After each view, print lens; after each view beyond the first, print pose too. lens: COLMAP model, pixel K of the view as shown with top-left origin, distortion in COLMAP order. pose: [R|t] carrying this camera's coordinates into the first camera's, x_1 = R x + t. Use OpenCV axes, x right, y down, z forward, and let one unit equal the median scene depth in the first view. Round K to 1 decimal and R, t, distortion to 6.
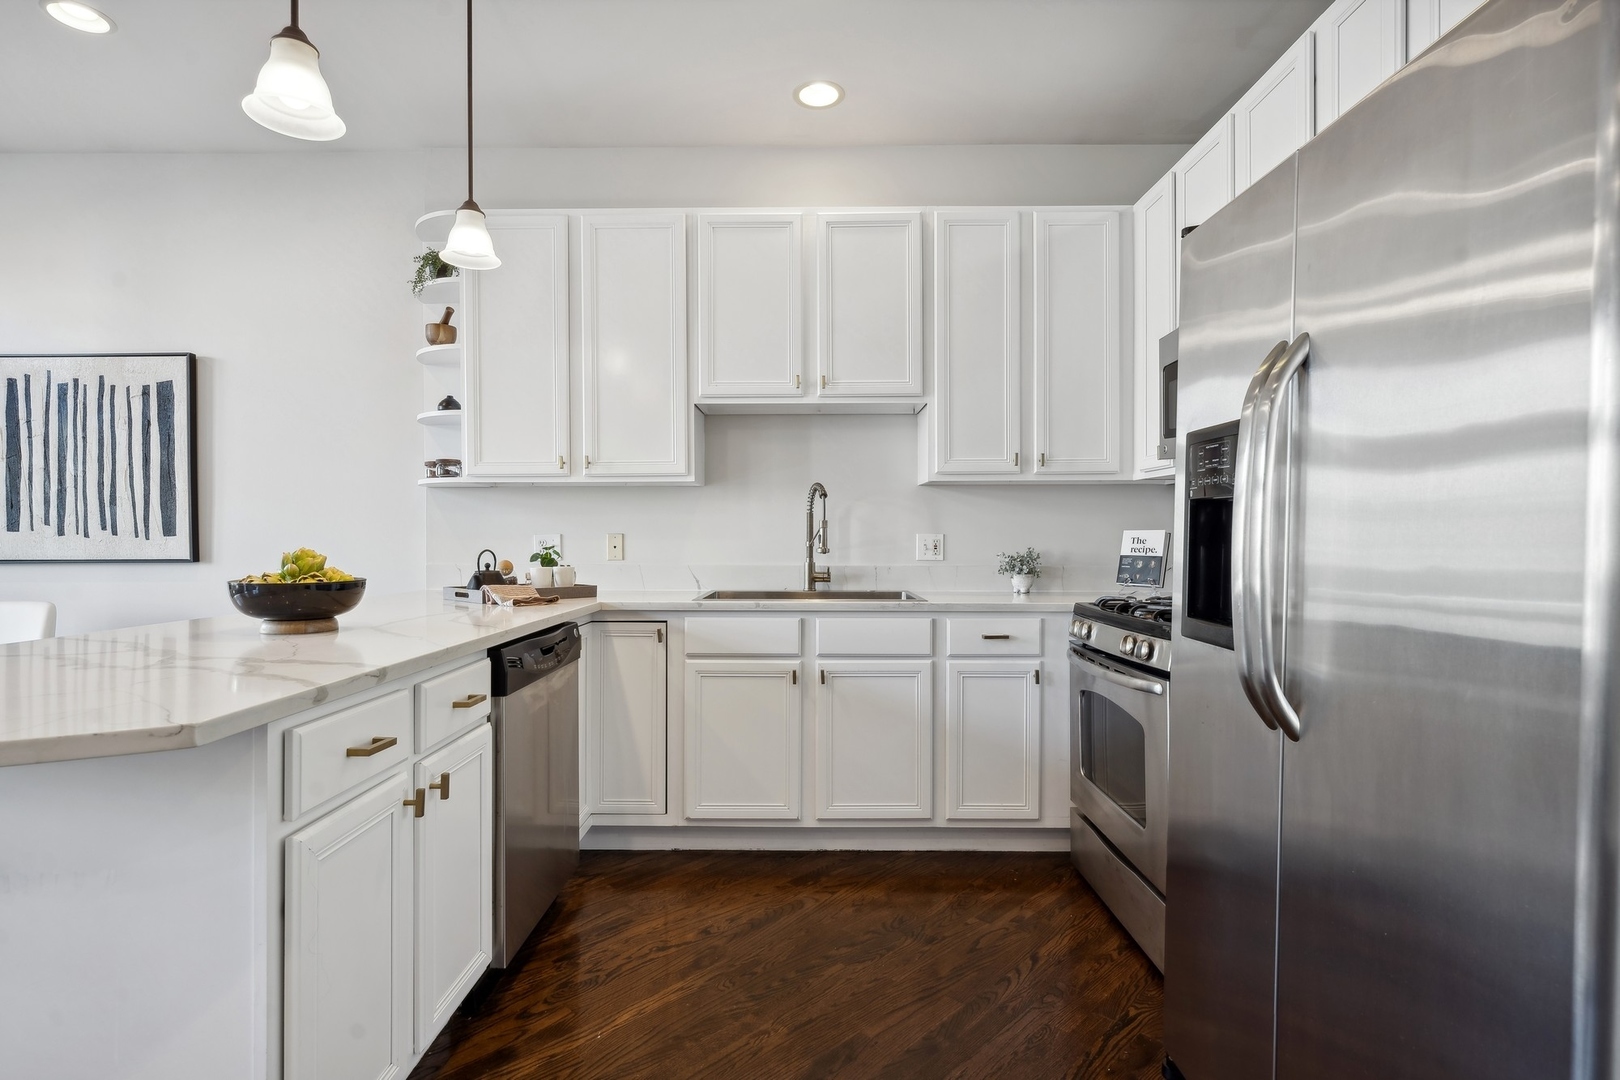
lens RADIAL K [[798.2, 0, 807.7], [0, 798.2, 542.8], [0, 0, 1]] dist [0.000738, 0.001389]
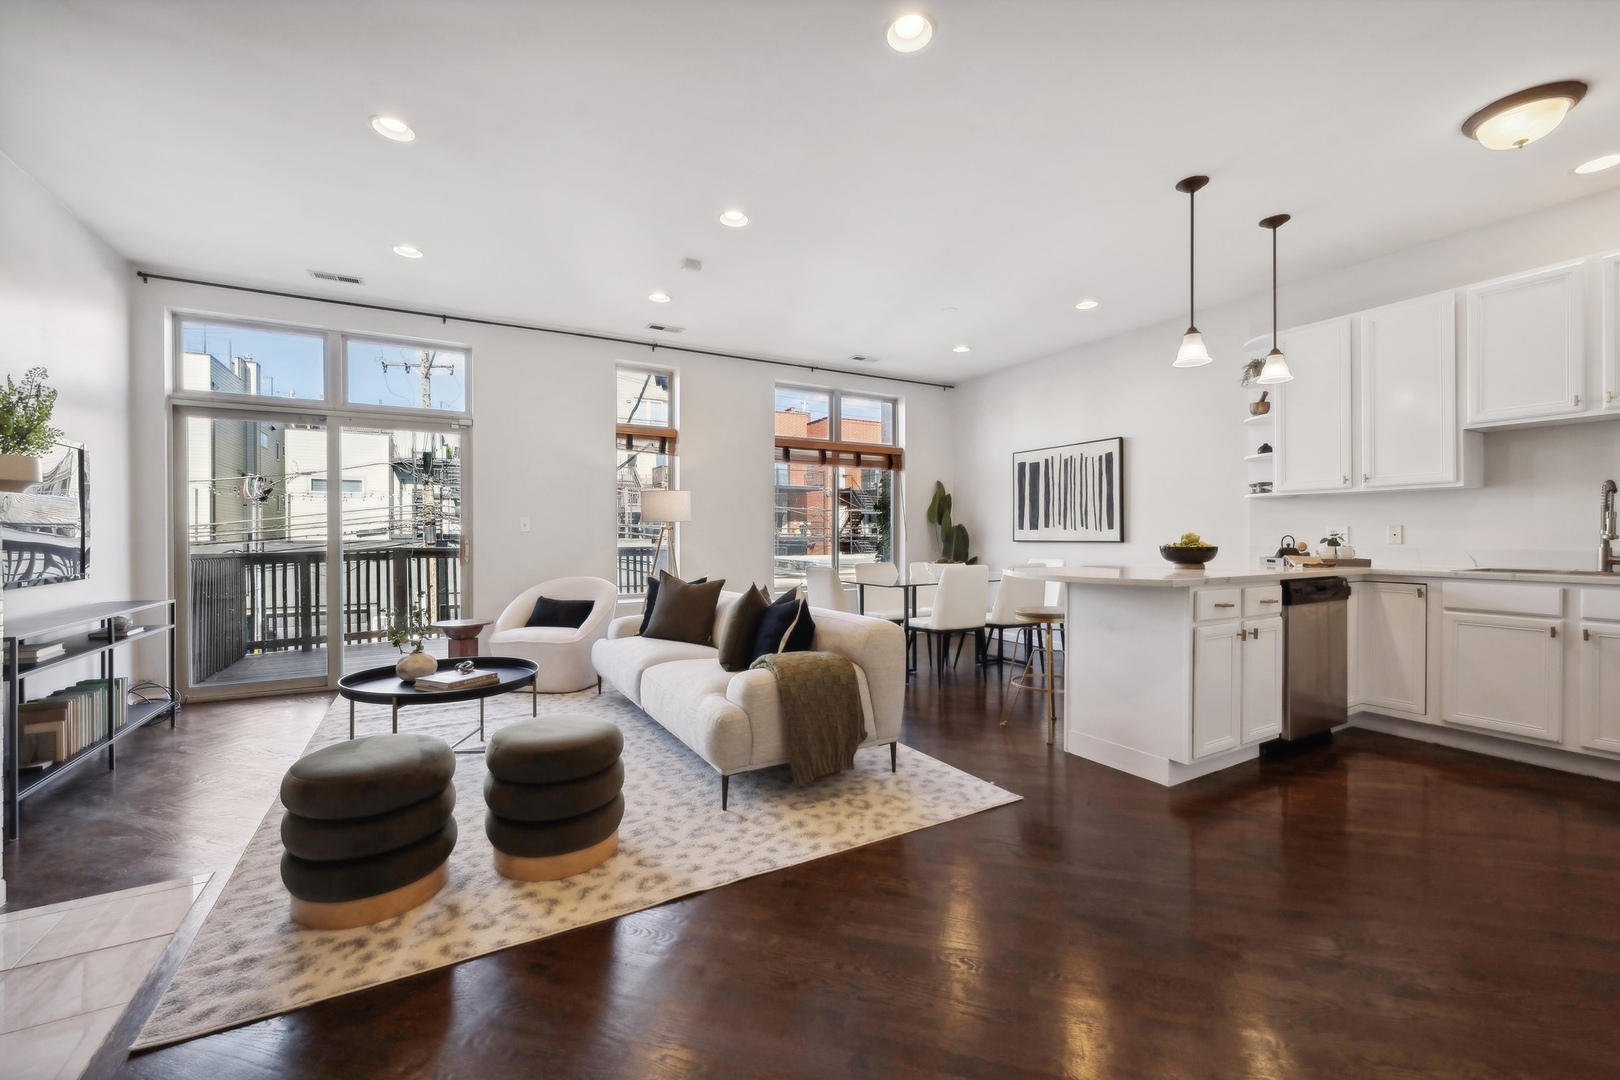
lens RADIAL K [[661.3, 0, 805.0], [0, 661.3, 531.6], [0, 0, 1]] dist [0.004005, -0.001759]
pose [[0.503410, -0.004166, -0.864037, 0.270438], [-0.005176, 0.999956, -0.007836, 0.015310], [0.864032, 0.008417, 0.503367, -0.542608]]
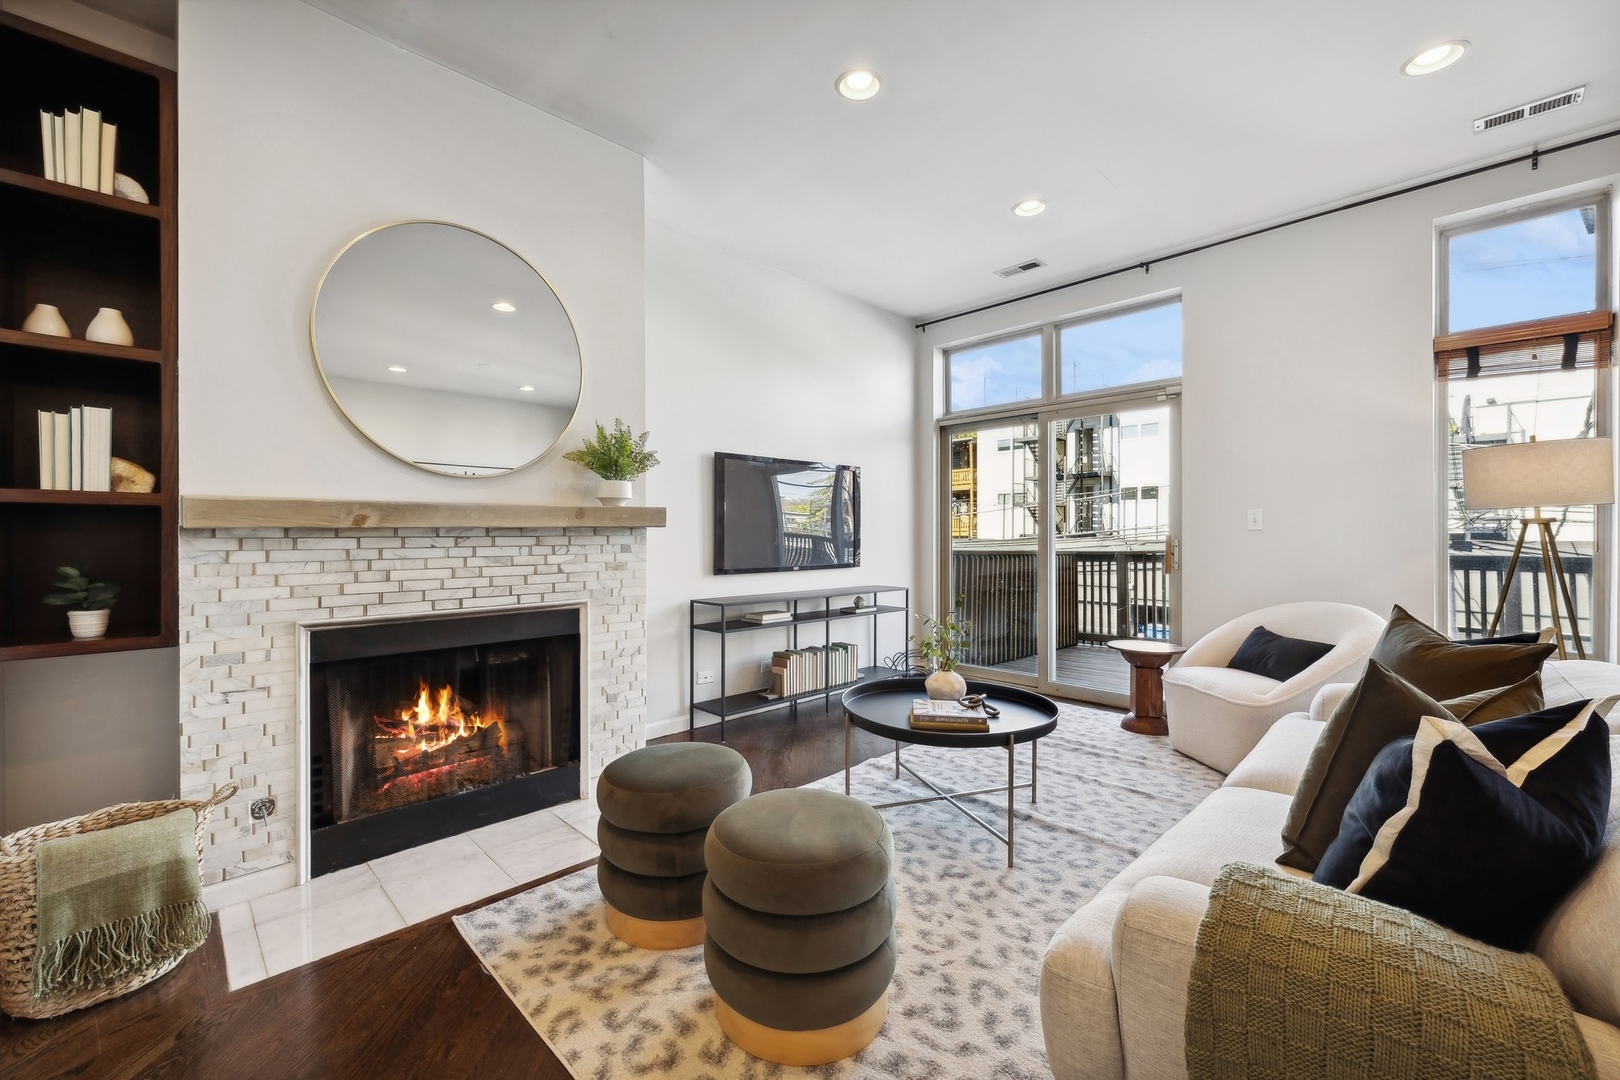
lens RADIAL K [[662.5, 0, 811.7], [0, 662.5, 539.6], [0, 0, 1]] dist [-0.002493, 0.000116]
pose [[-0.702690, 0.006605, -0.711465, -0.155139], [-0.003802, 0.999908, 0.013037, 0.009969], [0.711486, 0.011866, -0.702600, -0.051204]]
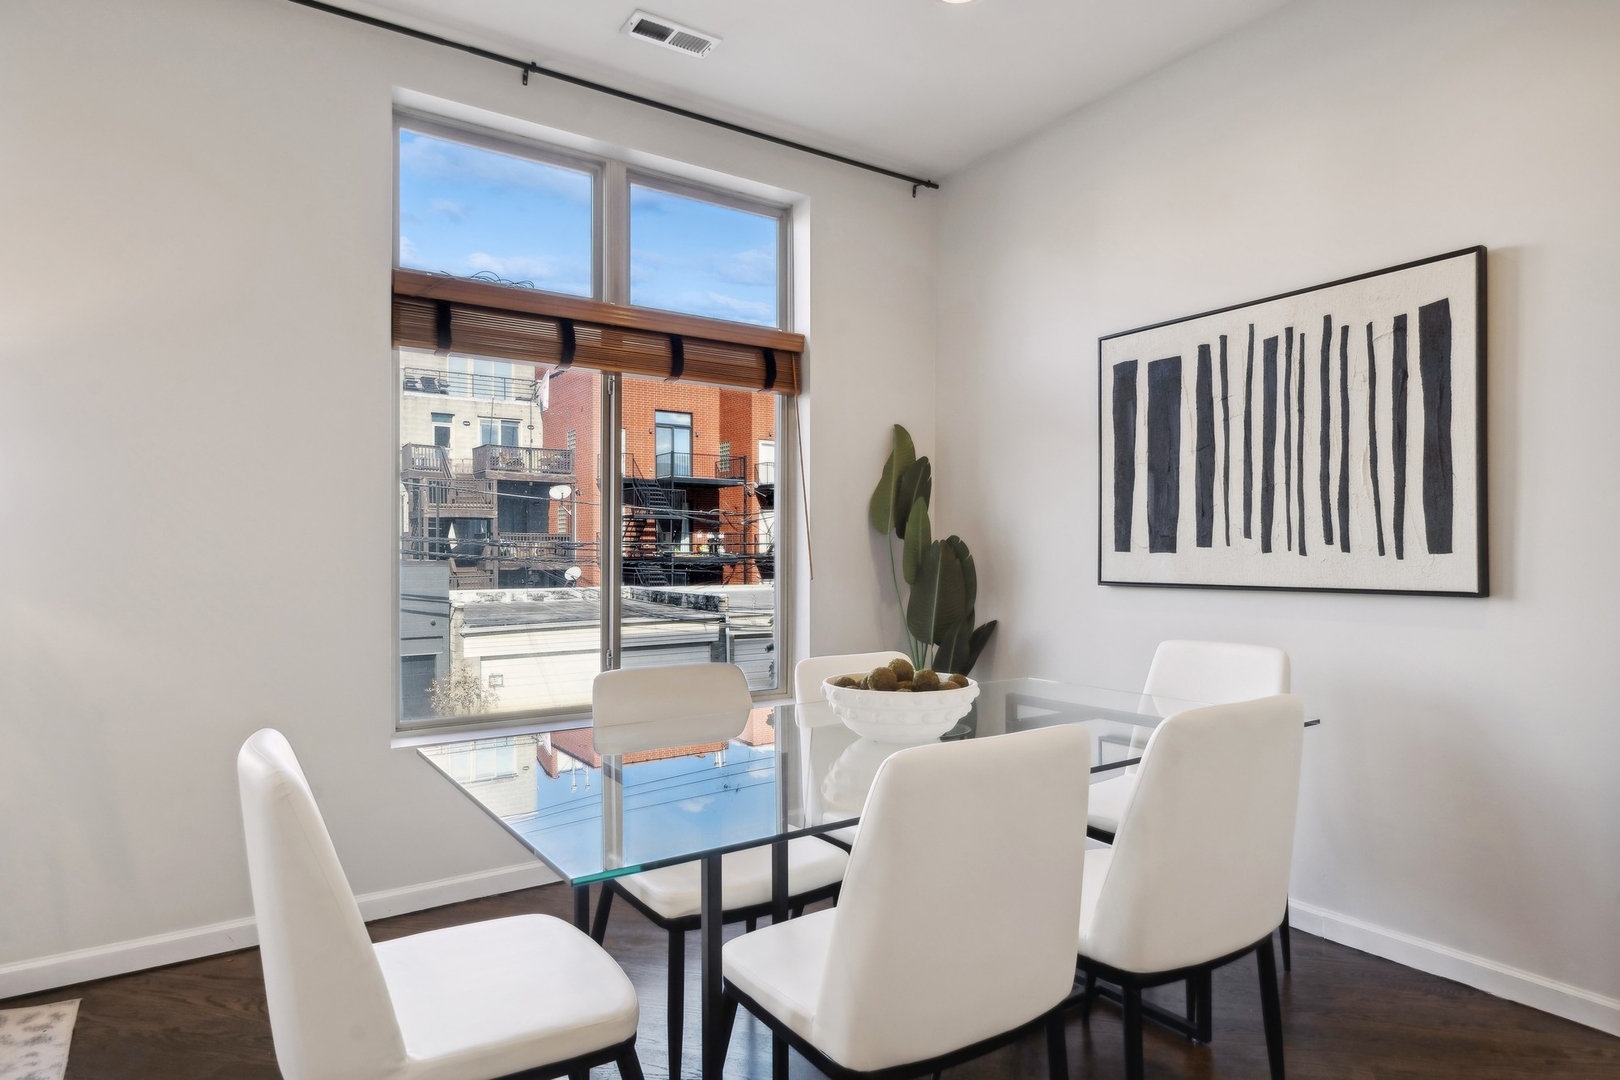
lens RADIAL K [[905.6, 0, 807.5], [0, 905.6, 554.7], [0, 0, 1]] dist [-0.004414, -0.001186]
pose [[0.569721, 0.003141, -0.821832, -0.555025], [-0.004857, 0.999988, 0.000454, -0.005730], [0.821824, 0.003733, 0.569730, 0.225083]]
